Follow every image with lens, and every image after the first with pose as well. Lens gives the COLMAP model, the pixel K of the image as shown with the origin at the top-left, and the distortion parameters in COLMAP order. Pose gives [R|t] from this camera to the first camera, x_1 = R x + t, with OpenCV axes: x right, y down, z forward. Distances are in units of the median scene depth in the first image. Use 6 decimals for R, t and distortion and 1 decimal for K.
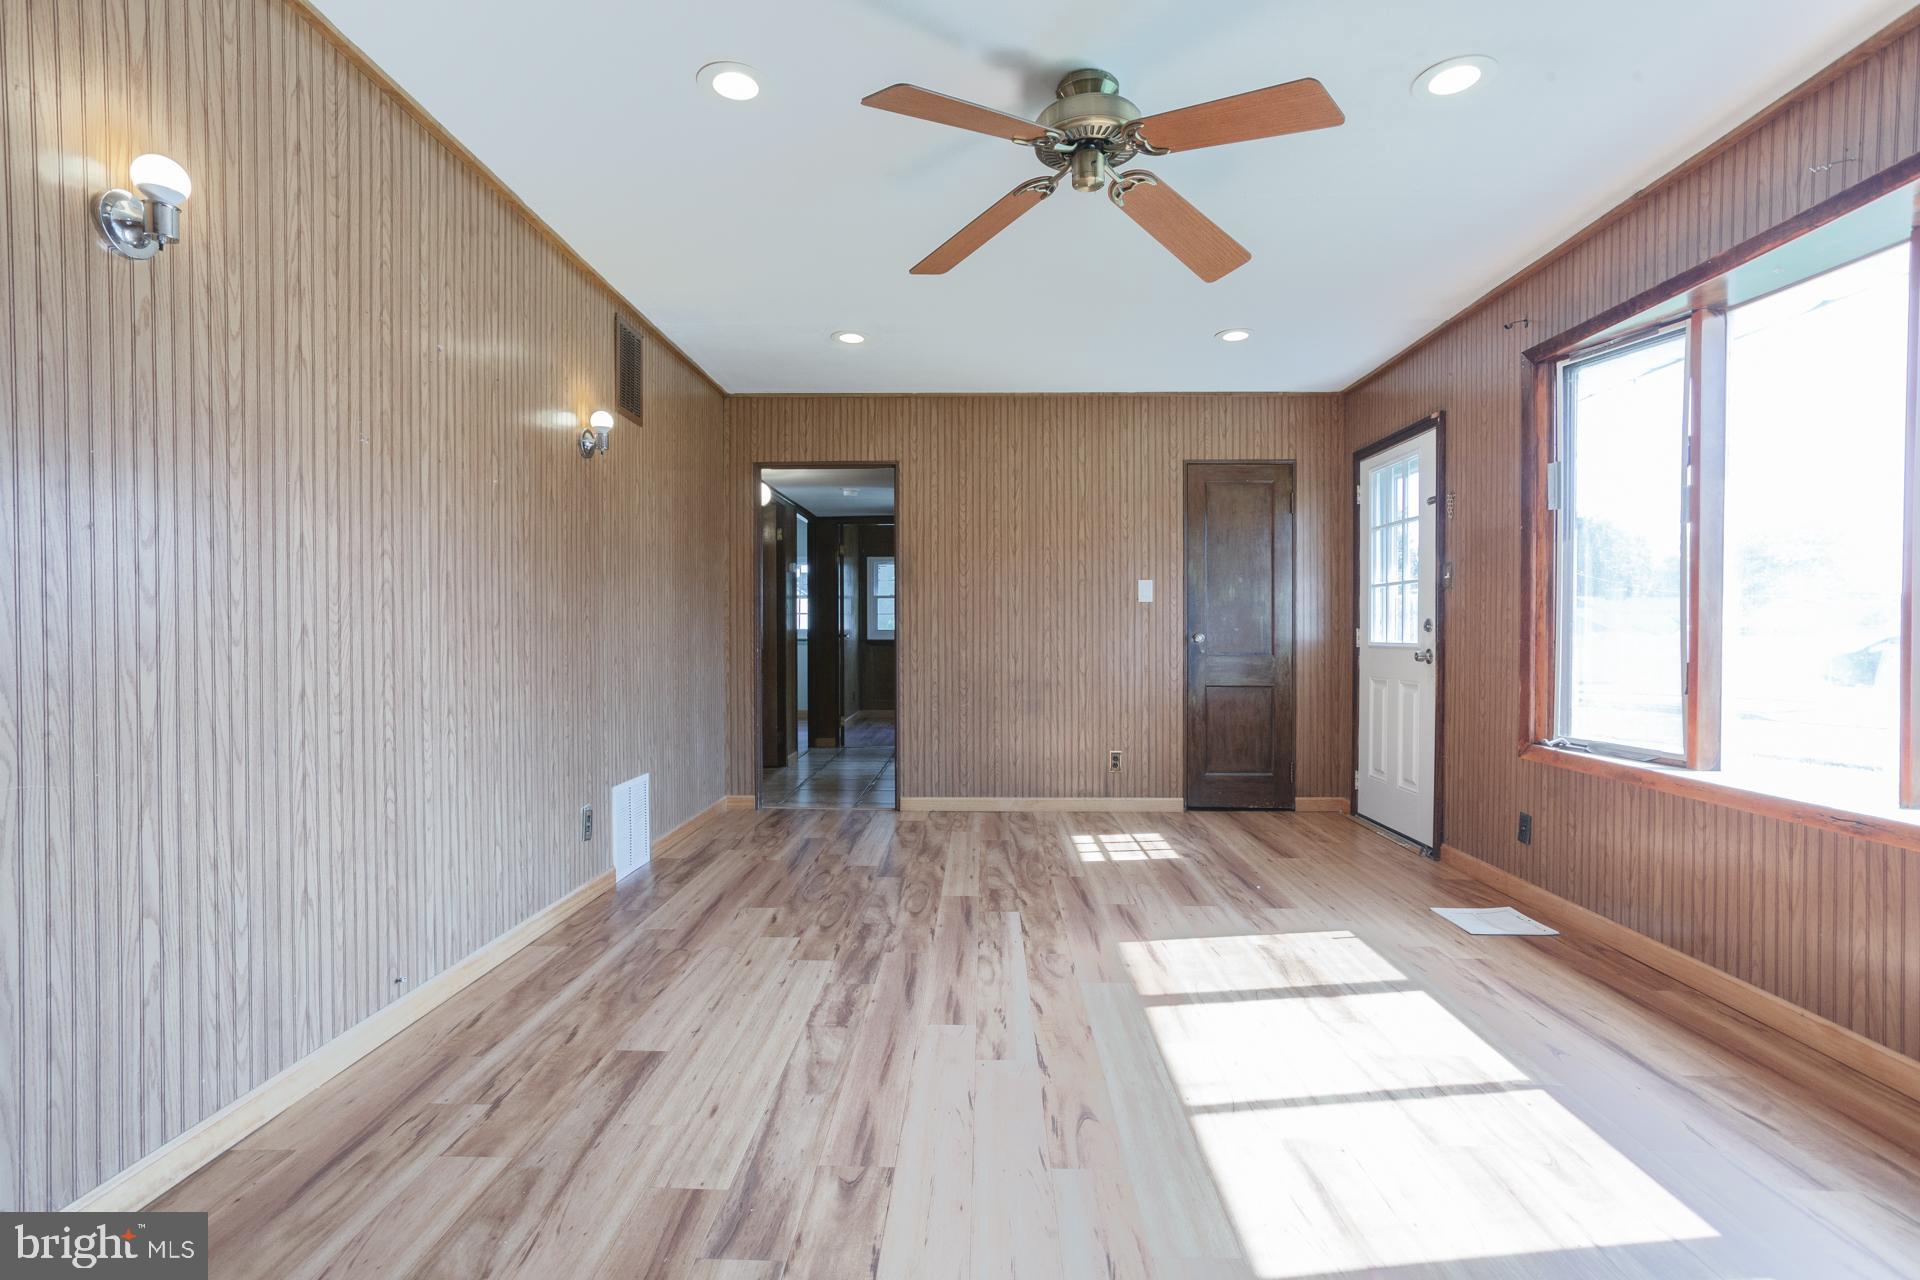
lens RADIAL K [[929.1, 0, 947.9], [0, 929.1, 643.4], [0, 0, 1]] dist [-0.045701, 0.030222]
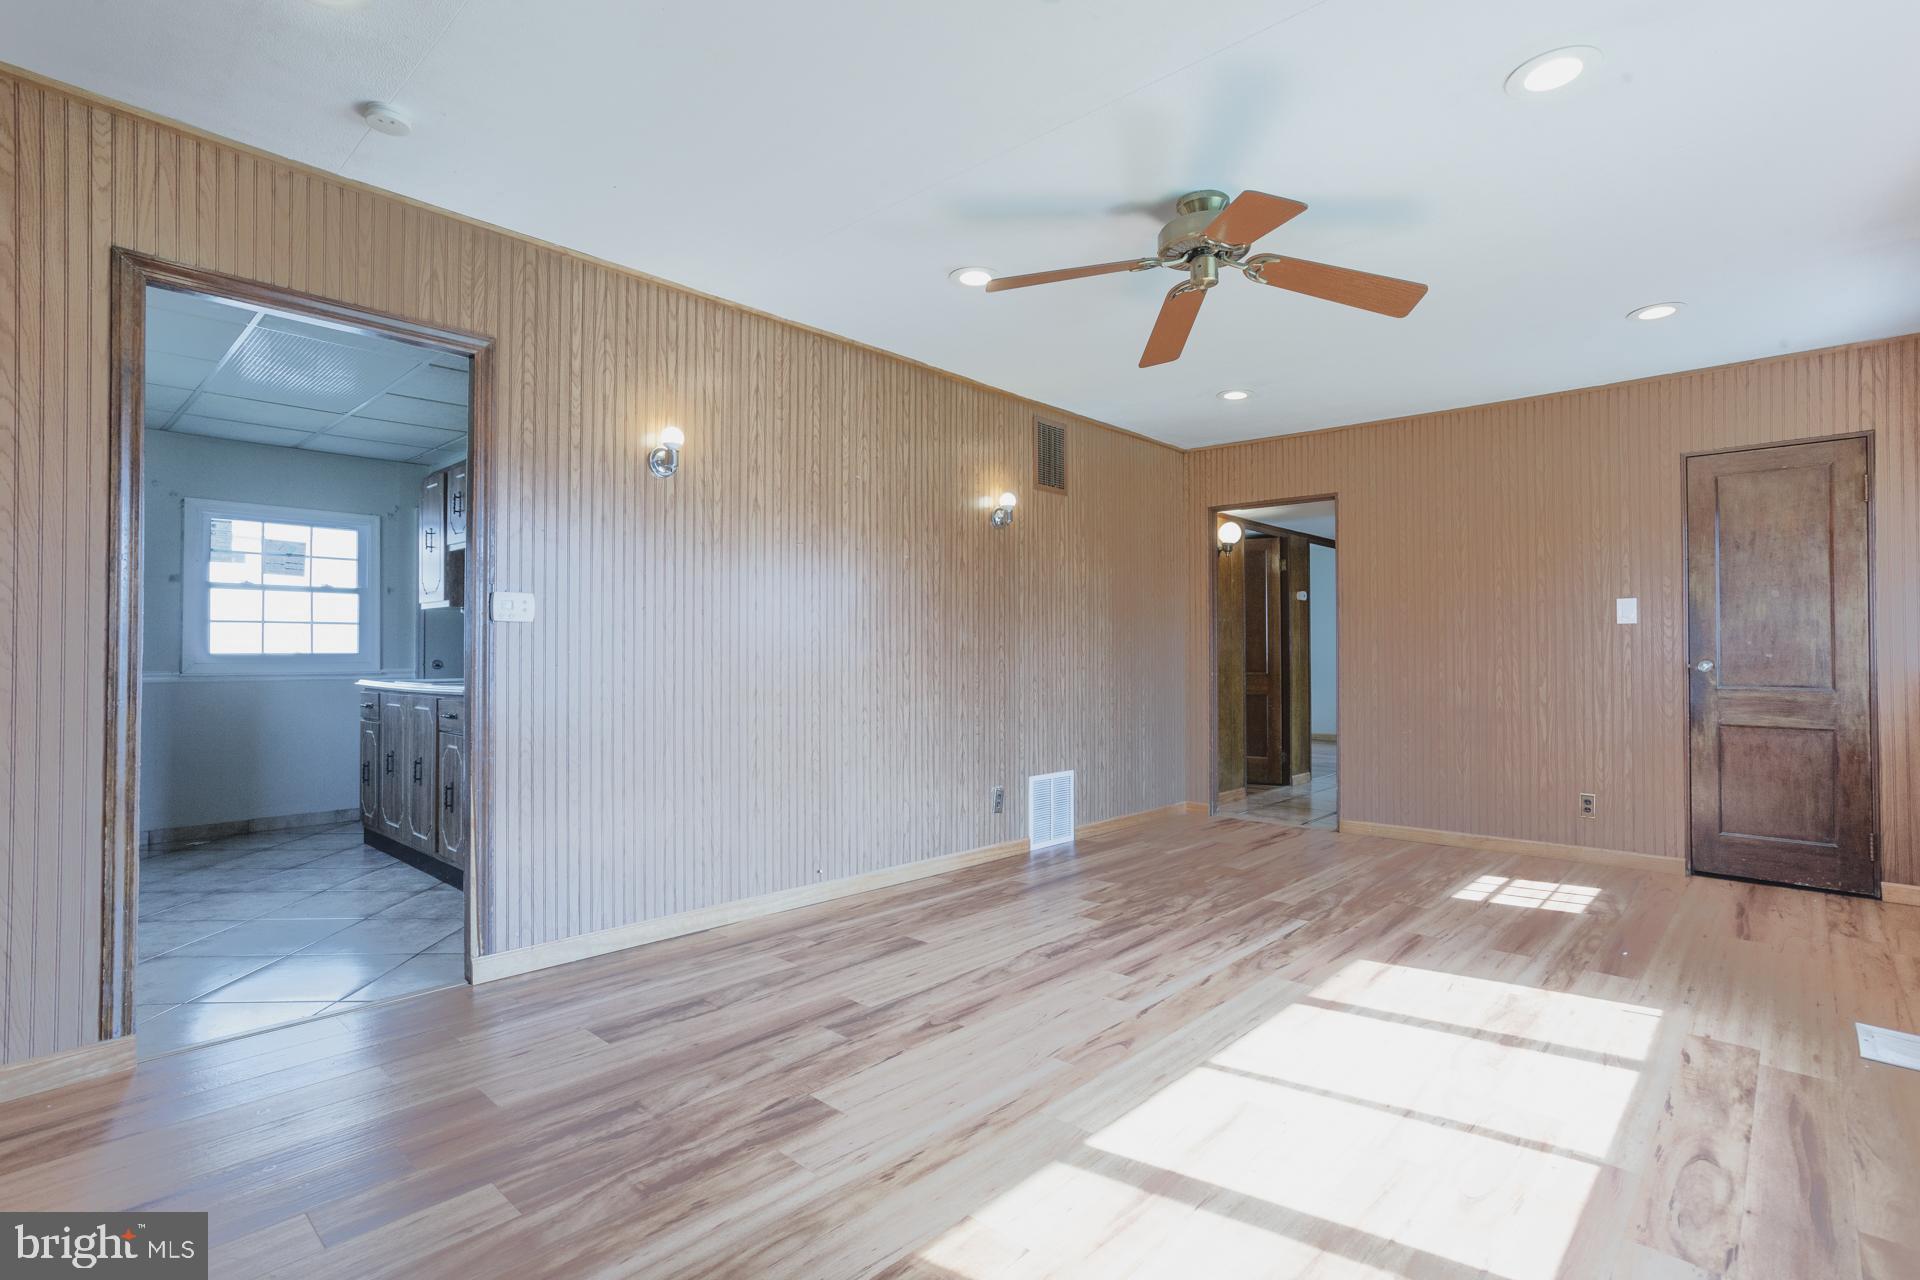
lens RADIAL K [[929.1, 0, 957.2], [0, 929.1, 638.3], [0, 0, 1]] dist [-0.045701, 0.030222]
pose [[0.759395, -0.011409, -0.650530, 0.585065], [-0.009162, 0.999560, -0.028227, -0.002151], [0.650566, 0.027396, 0.758956, -0.089420]]
